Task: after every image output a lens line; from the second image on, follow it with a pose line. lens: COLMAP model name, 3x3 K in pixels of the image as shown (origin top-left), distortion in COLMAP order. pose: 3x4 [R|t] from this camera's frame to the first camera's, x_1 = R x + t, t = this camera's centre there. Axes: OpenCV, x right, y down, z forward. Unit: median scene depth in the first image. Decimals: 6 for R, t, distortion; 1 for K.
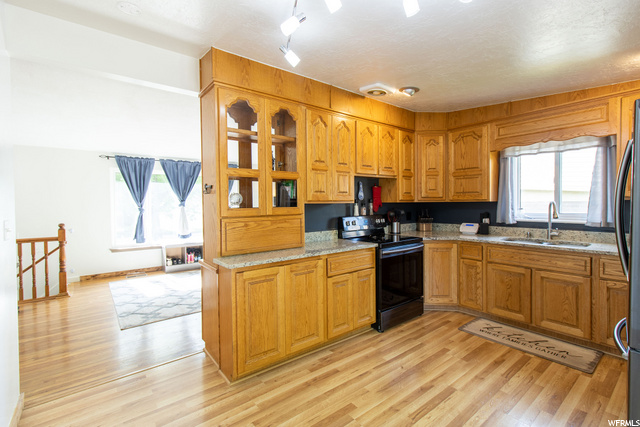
lens RADIAL K [[300.2, 0, 321.1], [0, 300.2, 209.3], [0, 0, 1]] dist [0.000935, -0.000227]
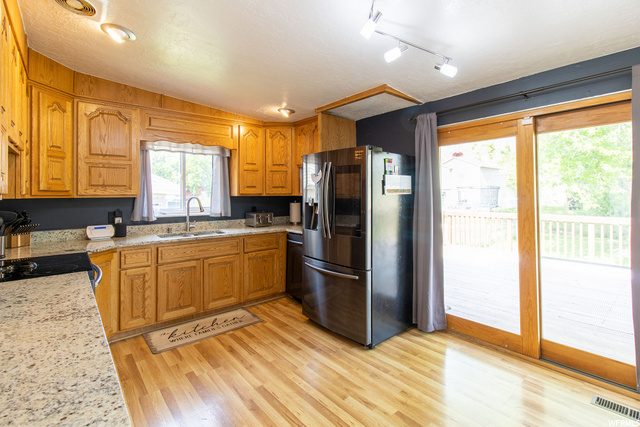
lens RADIAL K [[300.2, 0, 333.2], [0, 300.2, 190.5], [0, 0, 1]] dist [0.000935, -0.000227]
pose [[-0.052714, 0.026558, 0.998256, -0.389113], [0.031242, 0.999201, -0.024933, -0.006791], [-0.998121, 0.029873, -0.053502, 0.548431]]
